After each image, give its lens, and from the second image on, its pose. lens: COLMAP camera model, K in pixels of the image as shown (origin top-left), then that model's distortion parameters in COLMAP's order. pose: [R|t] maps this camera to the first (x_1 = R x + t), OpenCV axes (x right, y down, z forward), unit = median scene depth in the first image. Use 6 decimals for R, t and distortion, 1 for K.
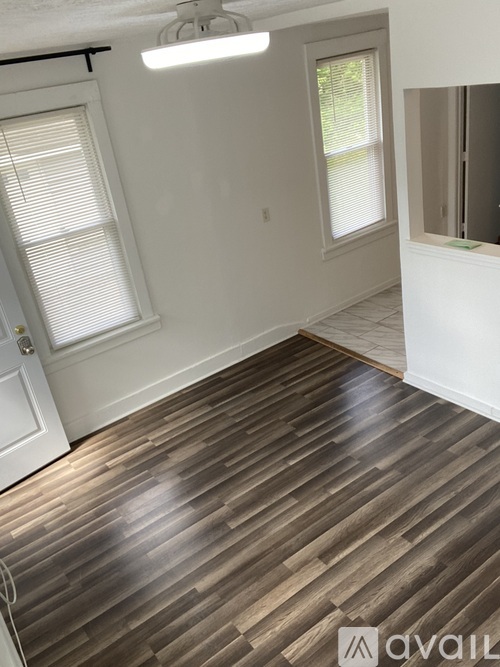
lens RADIAL K [[593.0, 0, 250.4], [0, 593.0, 332.2], [0, 0, 1]] dist [0.063500, -0.056114]
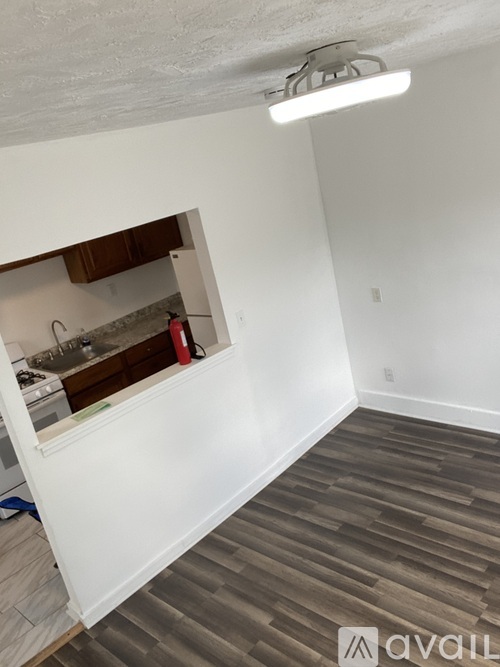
lens RADIAL K [[593.0, 0, 248.5], [0, 593.0, 338.1], [0, 0, 1]] dist [0.063500, -0.056114]
pose [[-0.141700, -0.121719, 0.982398, -0.572826], [0.619434, 0.763204, 0.183907, -0.257372], [-0.772155, 0.634590, -0.032749, 0.794638]]
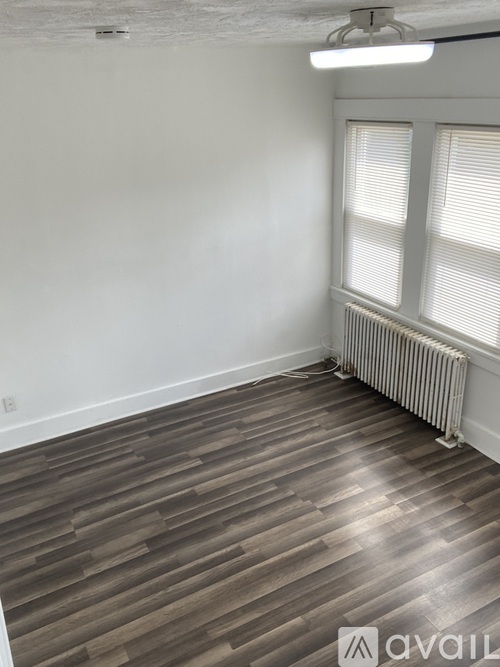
lens RADIAL K [[593.0, 0, 251.1], [0, 593.0, 333.9], [0, 0, 1]] dist [0.063500, -0.056114]
pose [[-0.973243, 0.131099, 0.188707, -0.002005], [0.227786, 0.658345, 0.717423, -0.555841], [-0.030181, 0.741212, -0.670593, 1.210300]]
